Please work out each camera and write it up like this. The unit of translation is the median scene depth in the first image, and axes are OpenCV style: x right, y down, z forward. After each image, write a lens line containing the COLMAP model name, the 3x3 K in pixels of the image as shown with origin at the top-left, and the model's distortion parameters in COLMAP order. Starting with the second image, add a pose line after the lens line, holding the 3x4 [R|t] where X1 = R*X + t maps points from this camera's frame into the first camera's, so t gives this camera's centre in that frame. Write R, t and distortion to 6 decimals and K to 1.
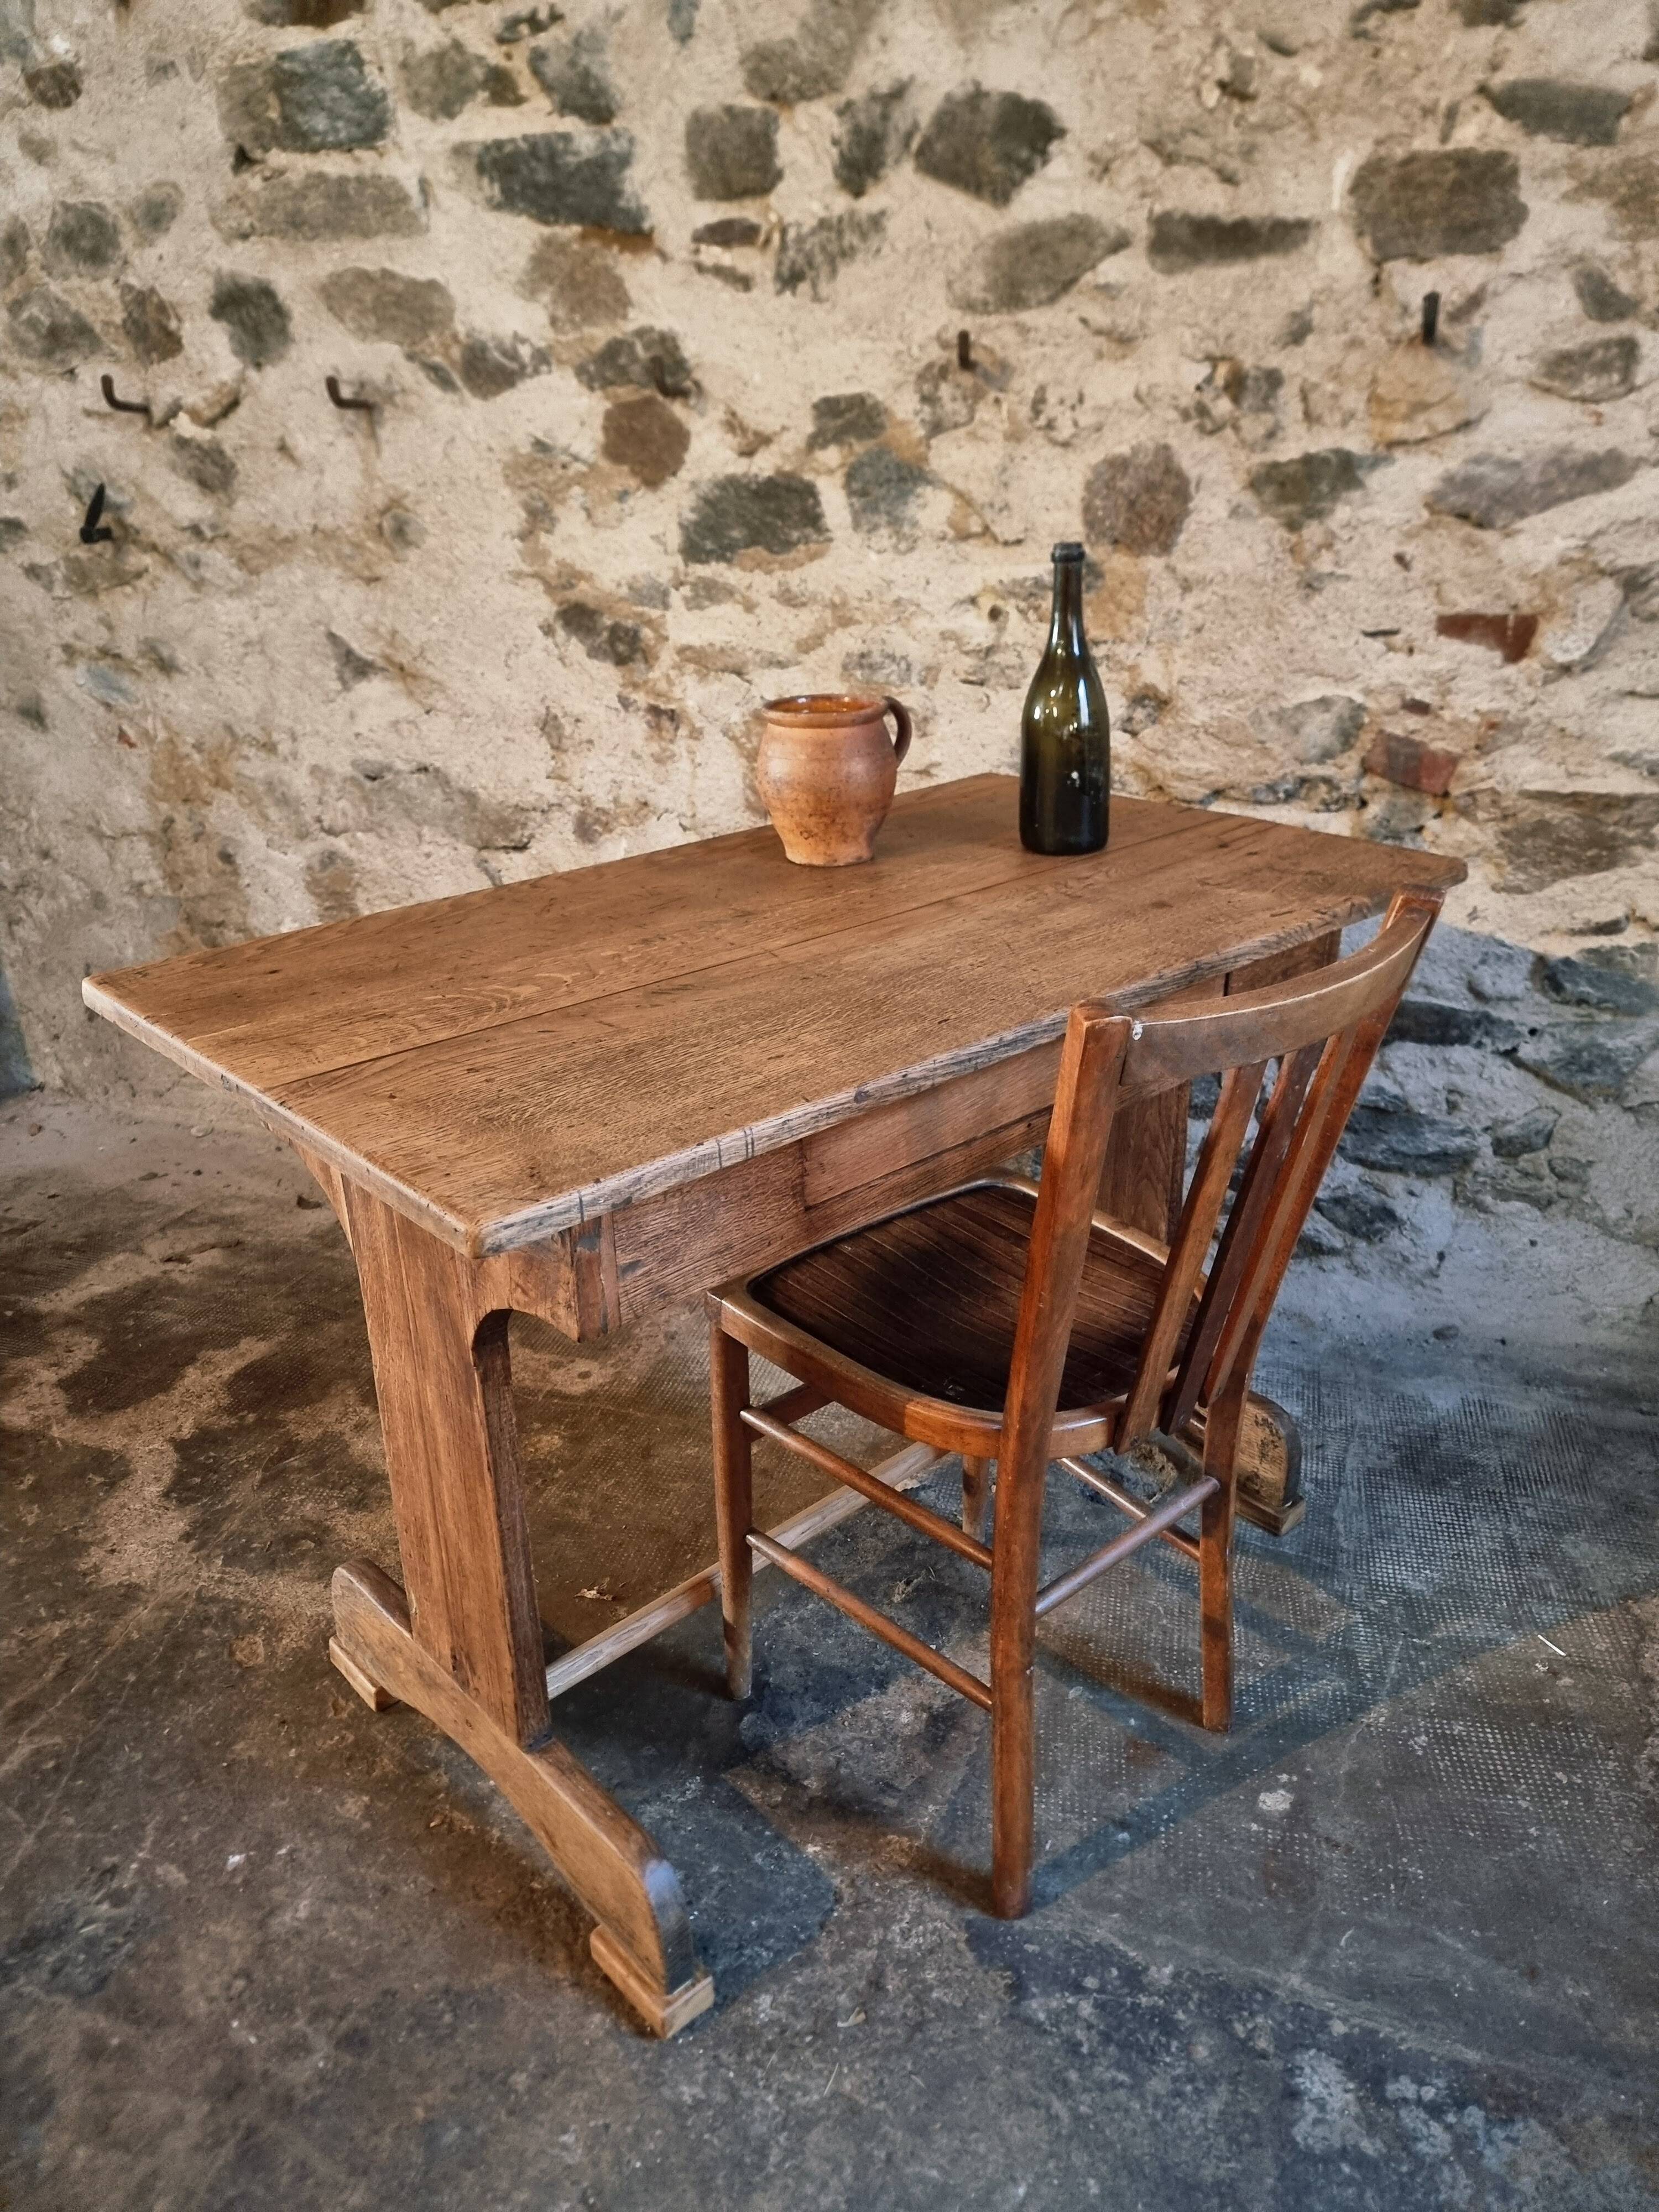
lens RADIAL K [[1540.6, 0, 835.9], [0, 1540.6, 1110.4], [0, 0, 1]] dist [0.058635, -0.056728]
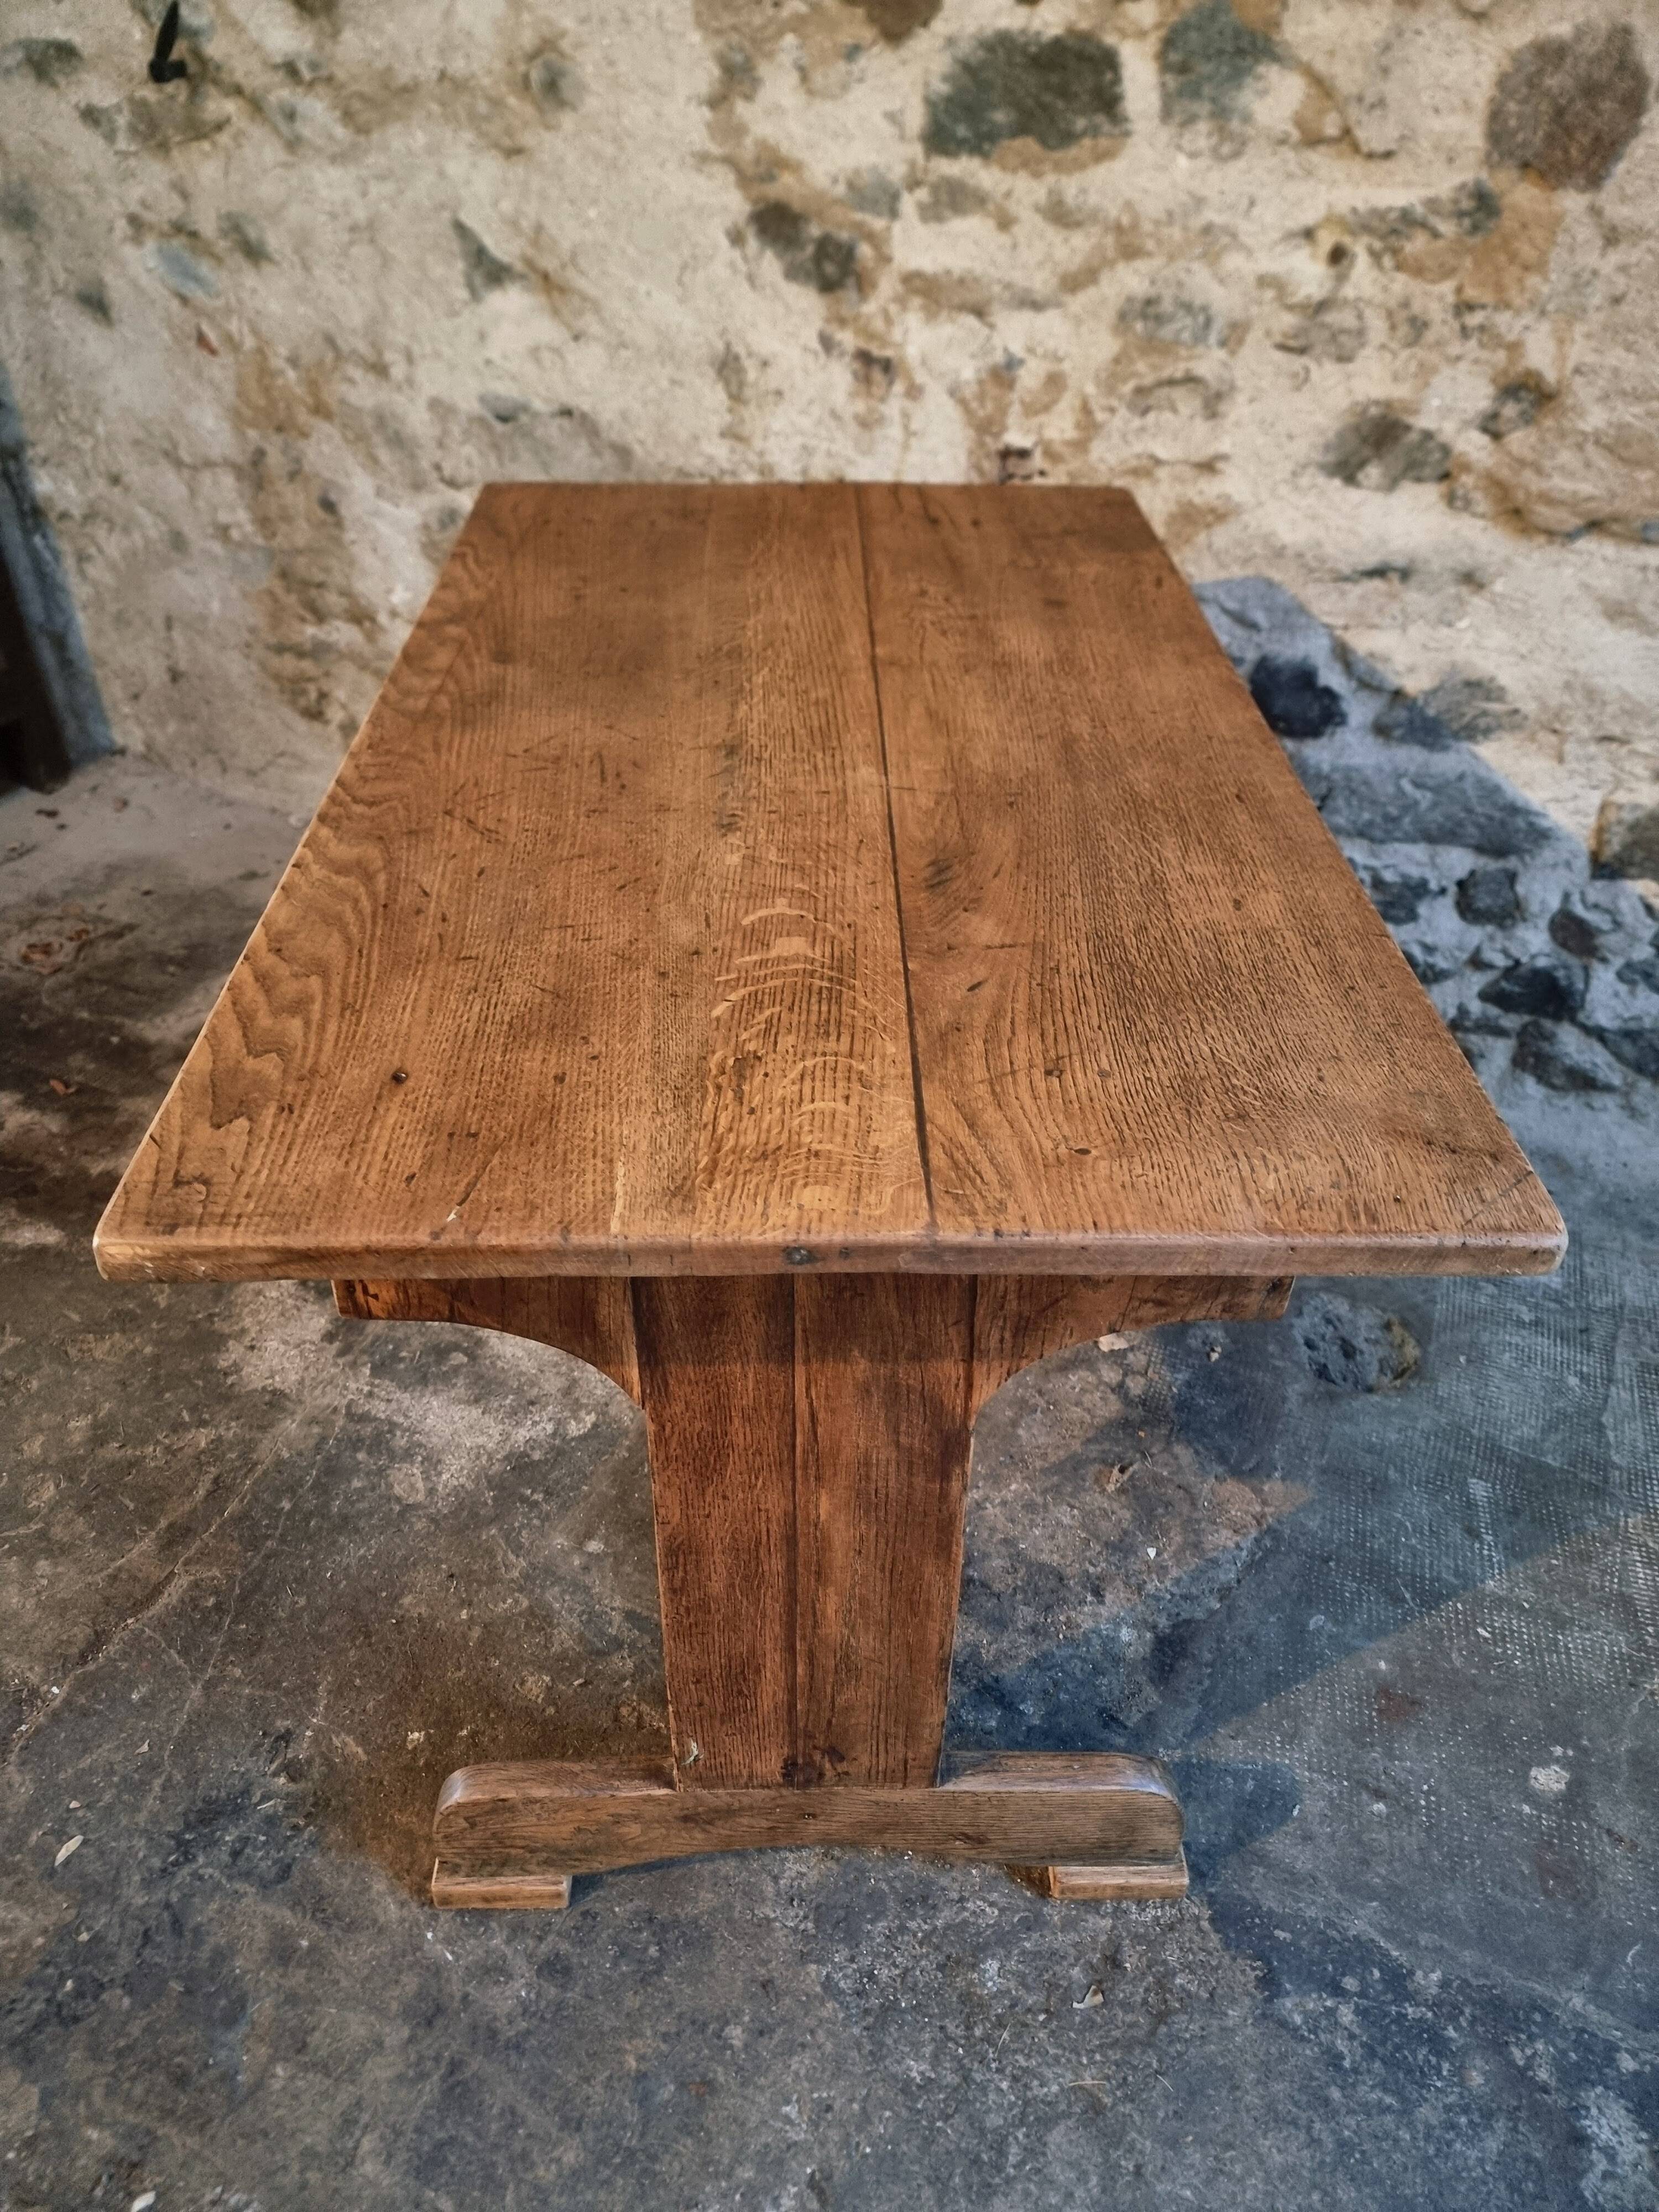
lens RADIAL K [[1553.3, 0, 809.6], [0, 1553.3, 1132.8], [0, 0, 1]] dist [0.054121, -0.052087]
pose [[0.996583, 0.074134, -0.036418, -0.099195], [-0.062666, 0.965874, 0.251316, -0.085502], [0.053806, -0.248175, 0.967220, 0.137011]]
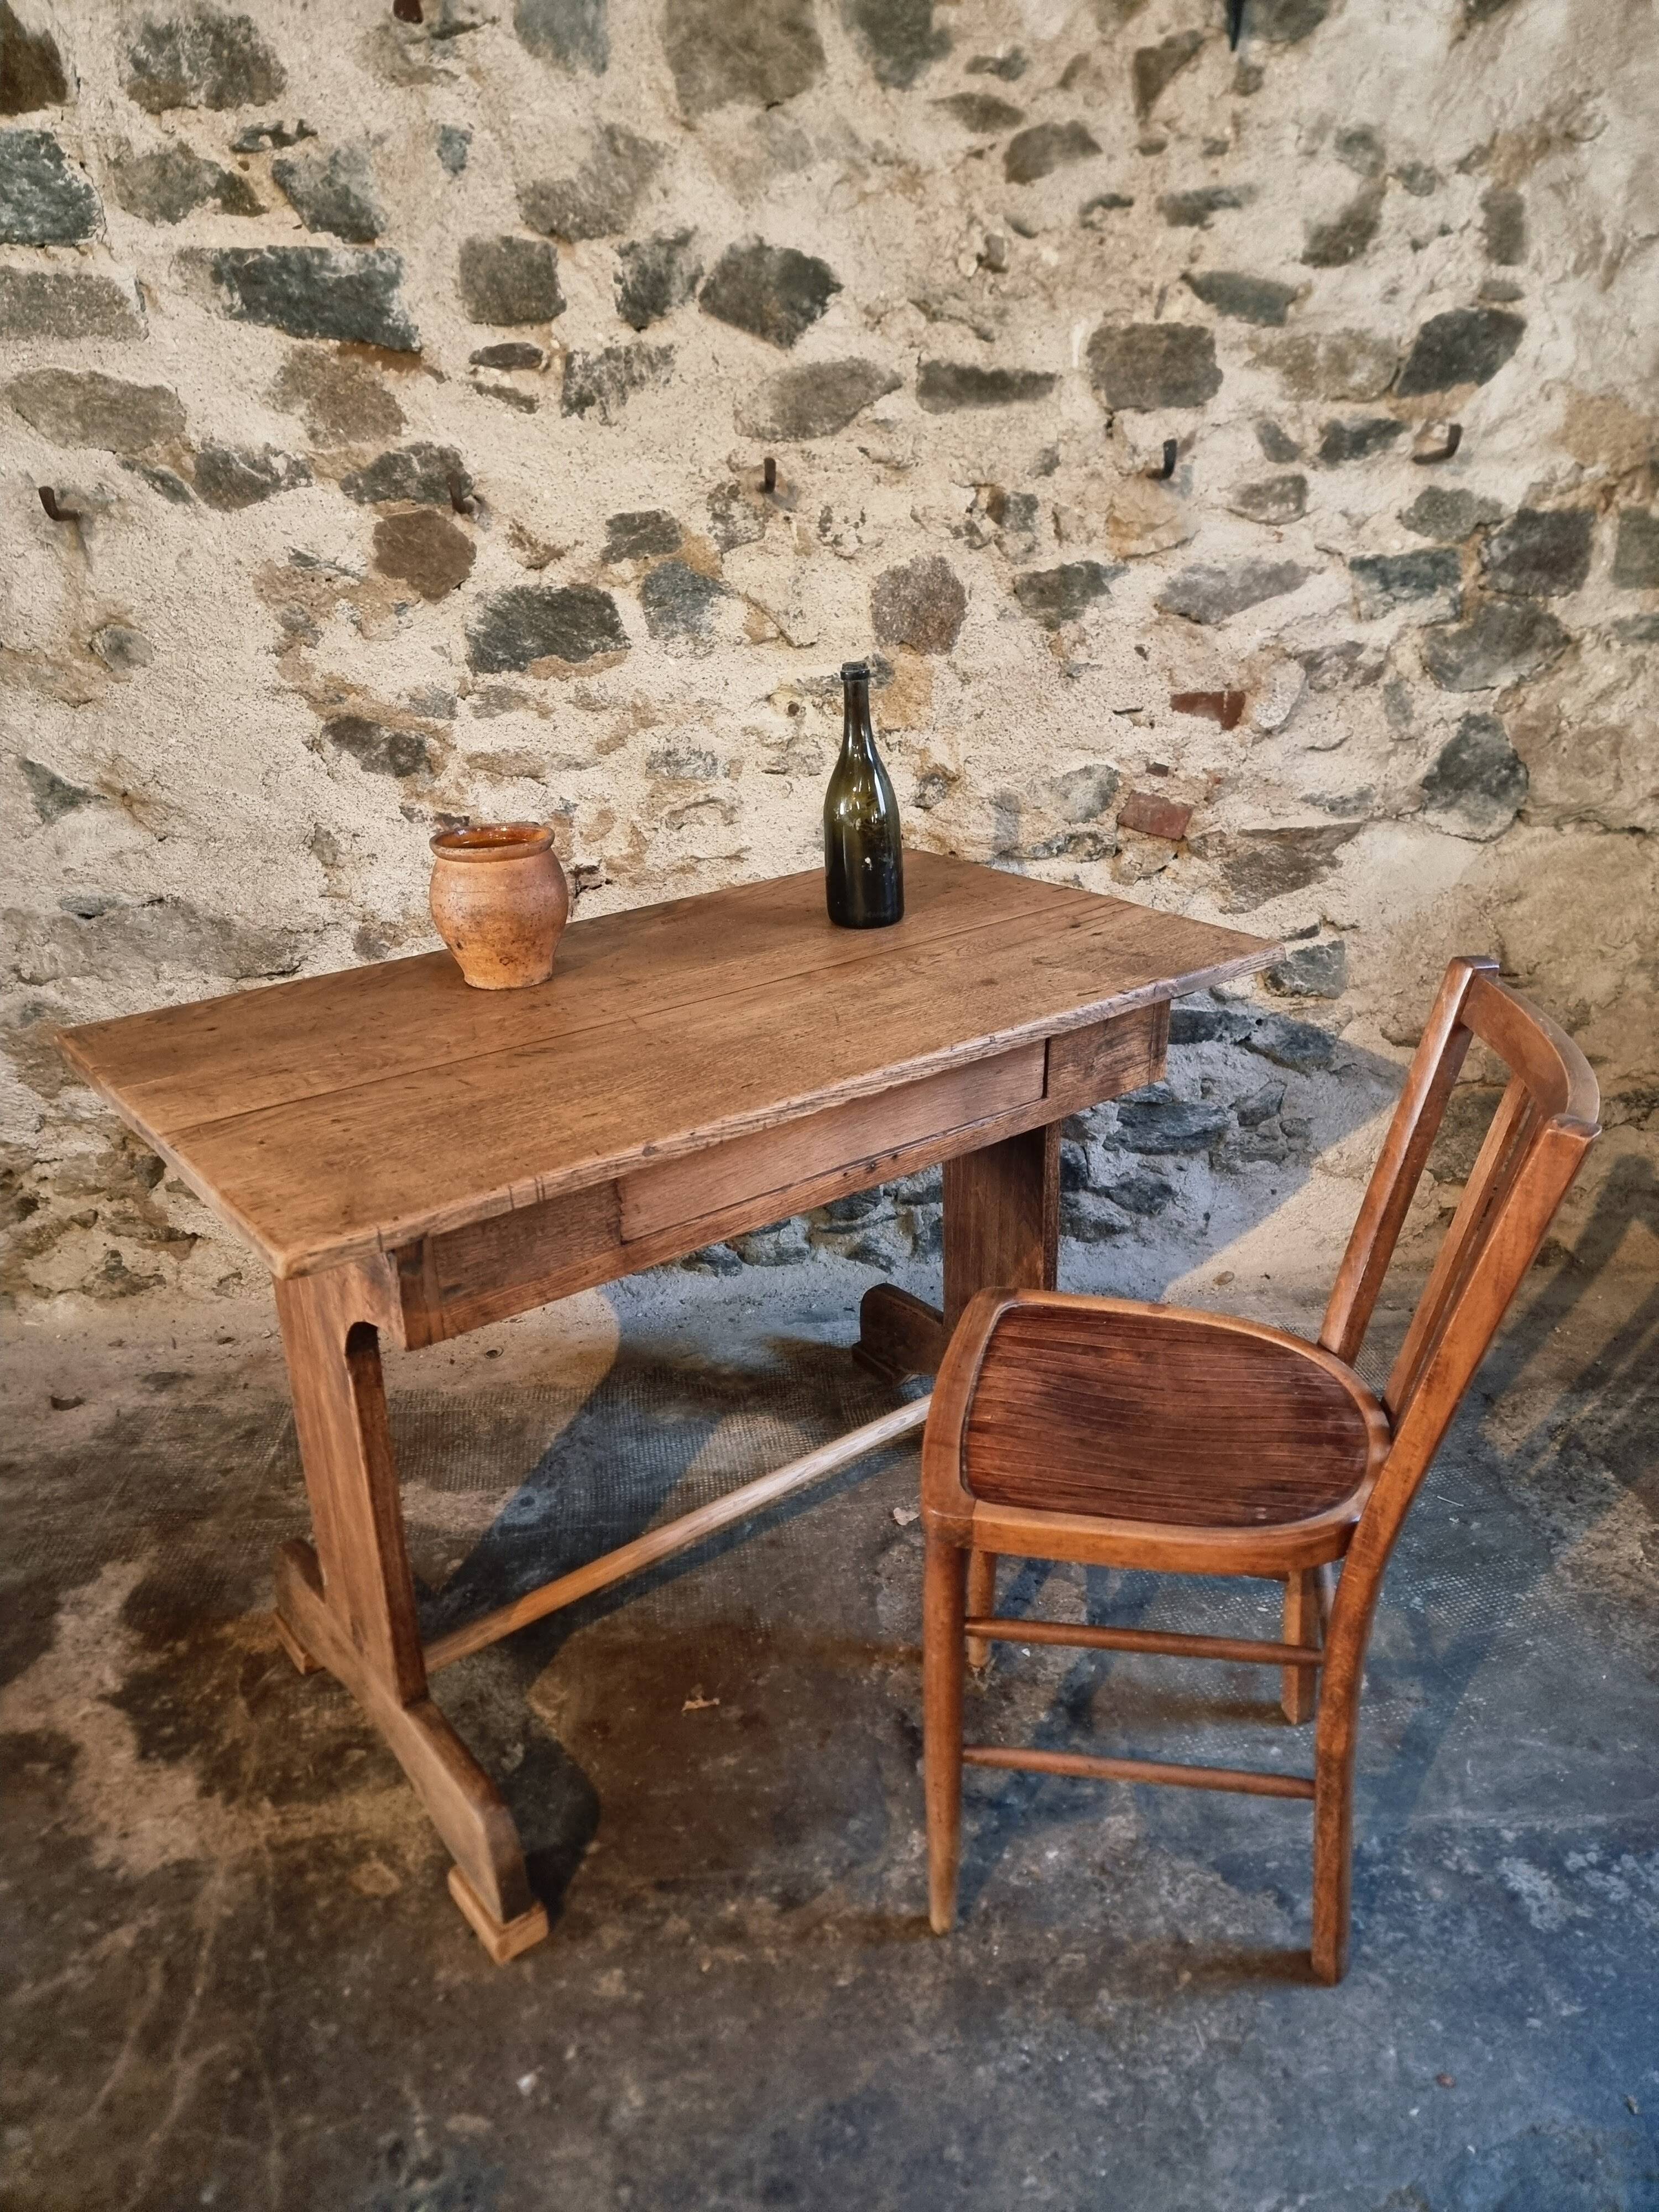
lens RADIAL K [[1526.8, 0, 838.4], [0, 1526.8, 1086.0], [0, 0, 1]] dist [0.073113, -0.071429]
pose [[0.905657, -0.152431, 0.395663, -0.347321], [0.166840, 0.985982, -0.002036, -0.054619], [-0.389806, 0.067857, 0.918393, 0.019289]]
